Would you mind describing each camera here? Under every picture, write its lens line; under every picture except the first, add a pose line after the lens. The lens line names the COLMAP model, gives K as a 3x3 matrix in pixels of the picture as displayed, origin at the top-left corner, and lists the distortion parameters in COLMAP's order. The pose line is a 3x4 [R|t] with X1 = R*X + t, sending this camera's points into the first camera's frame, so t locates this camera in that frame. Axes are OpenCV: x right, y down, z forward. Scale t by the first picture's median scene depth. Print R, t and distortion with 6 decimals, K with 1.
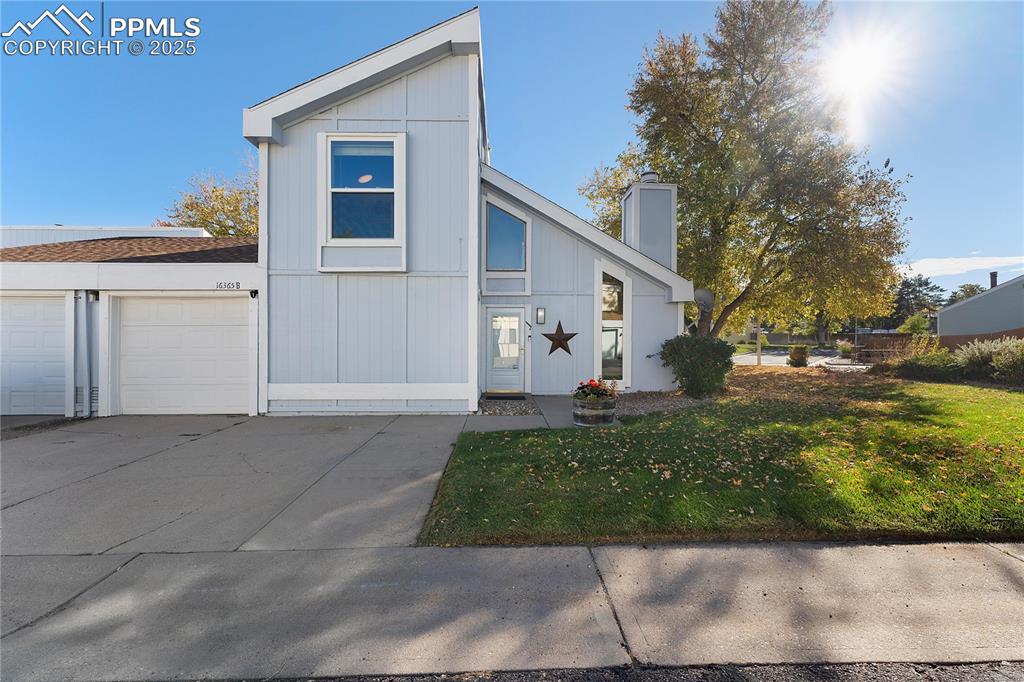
lens RADIAL K [[449.5, 0, 510.0], [0, 449.5, 344.6], [0, 0, 1]] dist [-0.000156, -0.000099]
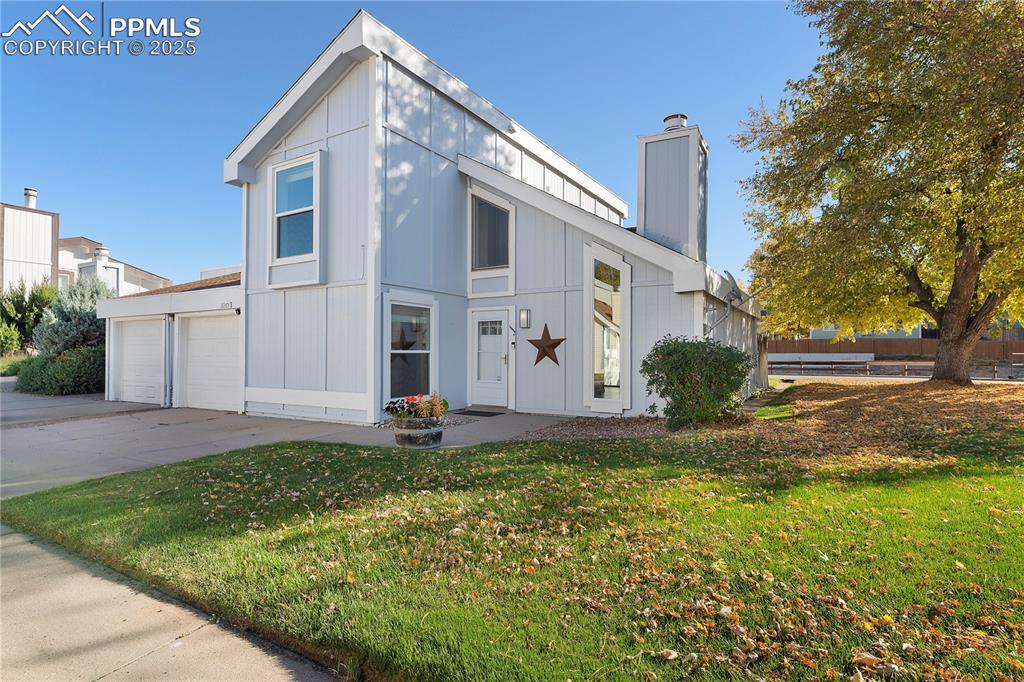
lens RADIAL K [[528.6, 0, 512.0], [0, 528.6, 341.0], [0, 0, 1]] dist [0.000564, -0.000042]
pose [[0.849253, -0.012590, -0.527836, 0.774461], [0.003961, 0.999839, -0.017474, -0.006534], [0.527971, 0.012749, 0.849167, 0.192133]]
